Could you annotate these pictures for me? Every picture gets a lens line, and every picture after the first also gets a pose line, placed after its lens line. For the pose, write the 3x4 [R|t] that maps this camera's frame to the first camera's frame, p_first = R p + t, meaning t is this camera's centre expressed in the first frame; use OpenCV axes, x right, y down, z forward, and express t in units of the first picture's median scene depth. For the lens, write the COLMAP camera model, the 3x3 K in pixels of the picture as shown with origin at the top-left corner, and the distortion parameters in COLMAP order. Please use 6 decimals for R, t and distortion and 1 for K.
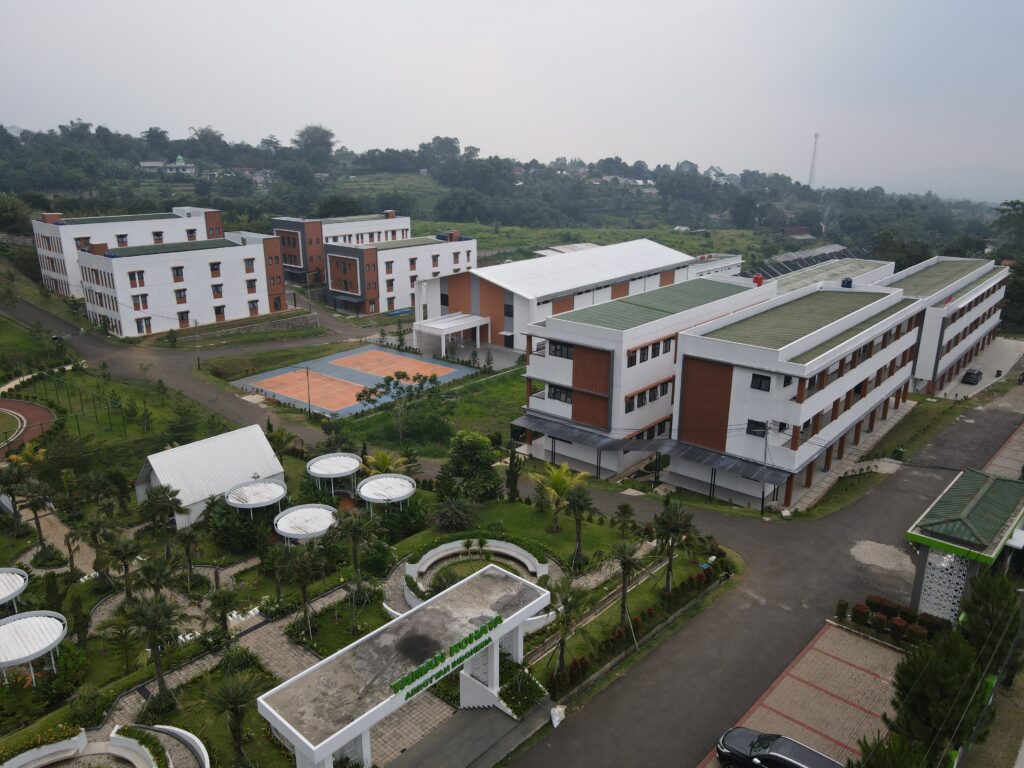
lens RADIAL K [[754.5, 0, 512.0], [0, 754.5, 384.0], [0, 0, 1]] dist [-0.008608, 0.049926]
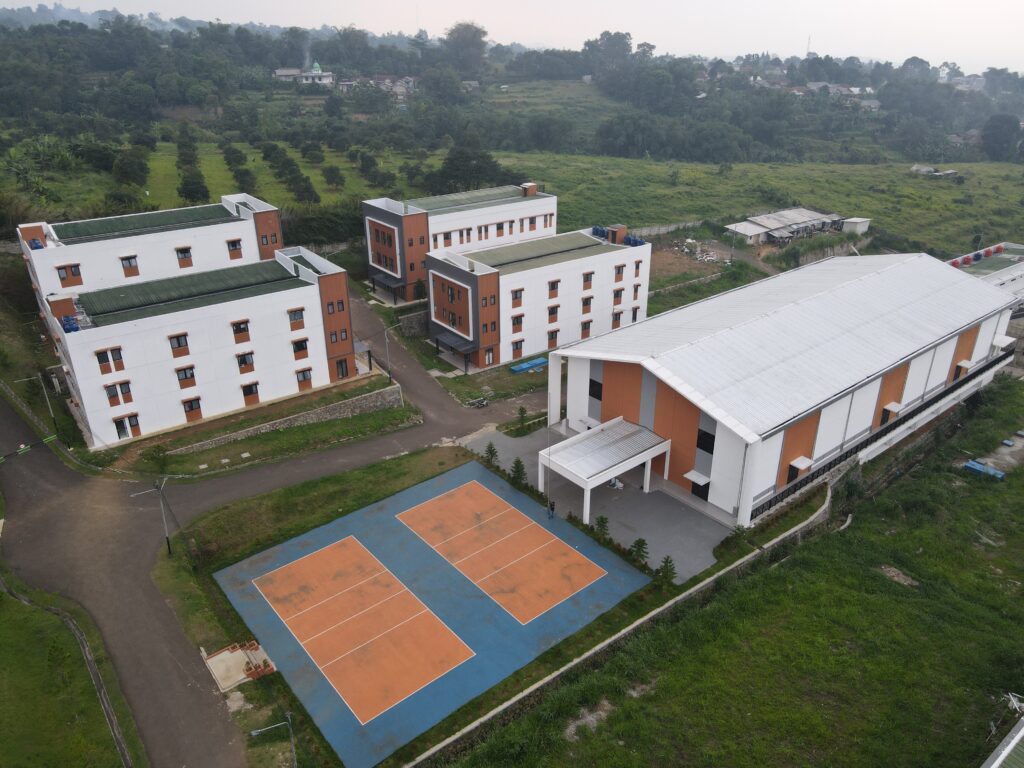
lens RADIAL K [[754.5, 0, 512.0], [0, 754.5, 384.0], [0, 0, 1]] dist [-0.008608, 0.049926]
pose [[0.978713, 0.080454, -0.188808, -0.030646], [-0.053986, 0.988485, 0.141363, -0.150056], [0.198007, -0.128160, 0.971786, 0.296628]]
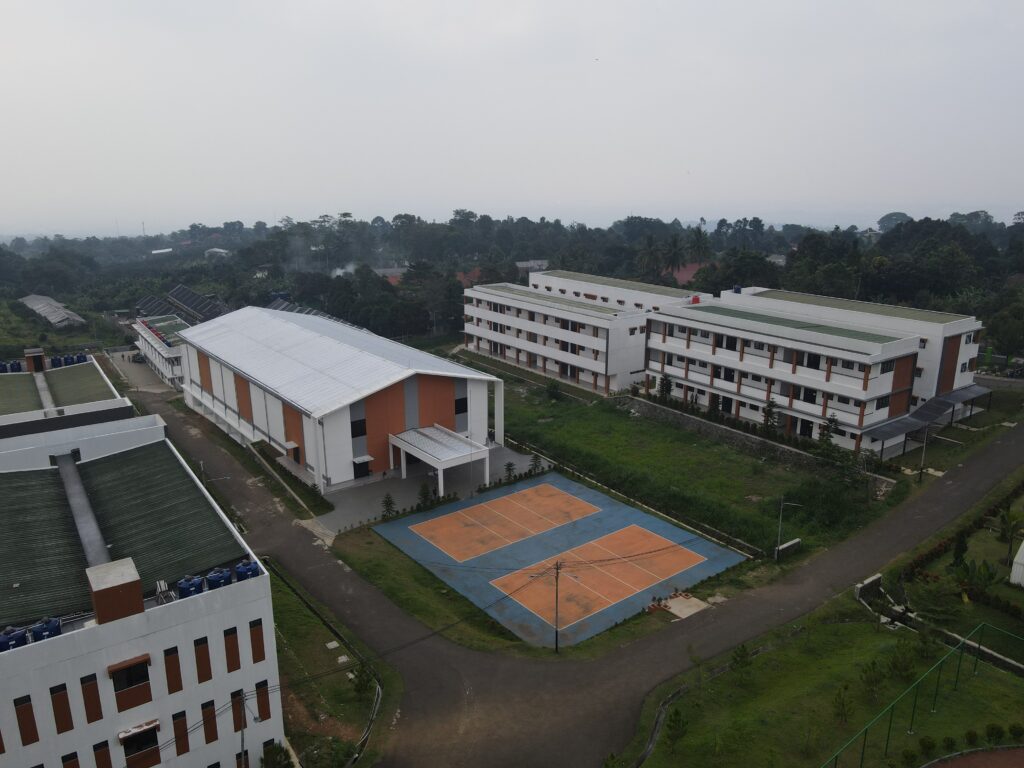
lens RADIAL K [[754.5, 0, 512.0], [0, 754.5, 384.0], [0, 0, 1]] dist [-0.008608, 0.049926]
pose [[0.236225, -0.266087, 0.934556, -0.514218], [0.292531, 0.936632, 0.192736, -0.180686], [-0.926619, 0.227857, 0.299095, 0.498875]]
